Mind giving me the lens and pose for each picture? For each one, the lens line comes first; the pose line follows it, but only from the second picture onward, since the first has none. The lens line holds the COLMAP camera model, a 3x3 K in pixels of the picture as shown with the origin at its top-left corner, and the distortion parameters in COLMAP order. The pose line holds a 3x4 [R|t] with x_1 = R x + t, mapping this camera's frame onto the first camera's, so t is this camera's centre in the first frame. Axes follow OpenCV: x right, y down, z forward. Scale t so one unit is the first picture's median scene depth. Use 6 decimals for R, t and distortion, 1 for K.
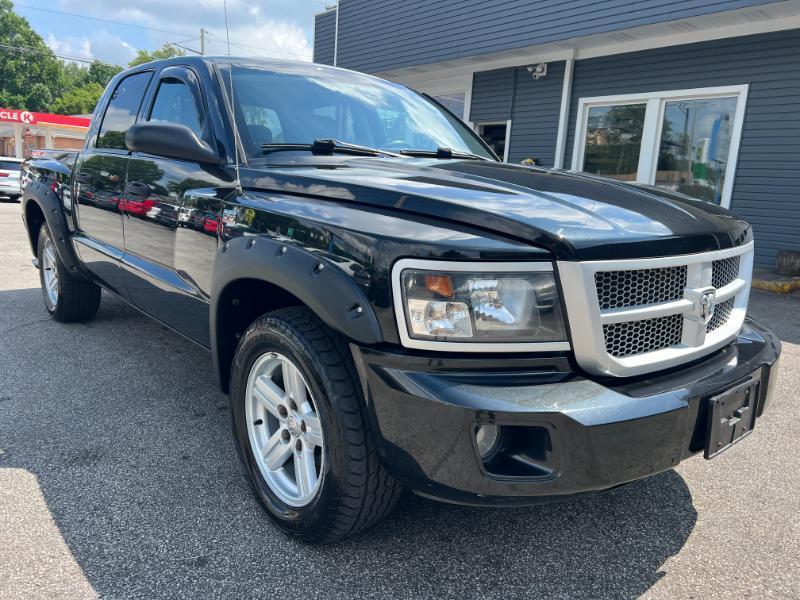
lens RADIAL K [[601.9, 0, 399.0], [0, 601.9, 304.6], [0, 0, 1]] dist [0.047003, -0.054639]
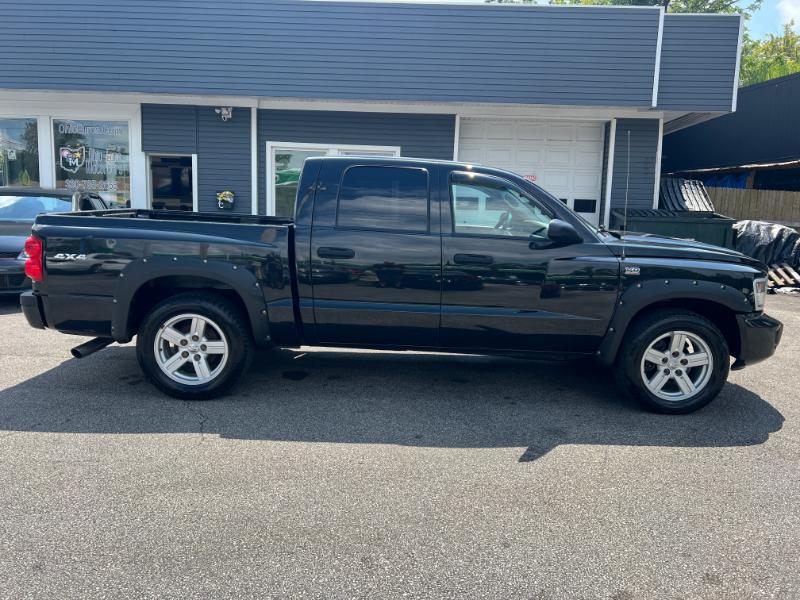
lens RADIAL K [[601.9, 0, 402.5], [0, 601.9, 297.1], [0, 0, 1]] dist [0.047003, -0.054639]
pose [[0.634214, -0.137536, 0.760826, -1.294464], [0.155647, 0.986616, 0.048608, -0.156692], [-0.757329, 0.087592, 0.647132, 0.172527]]
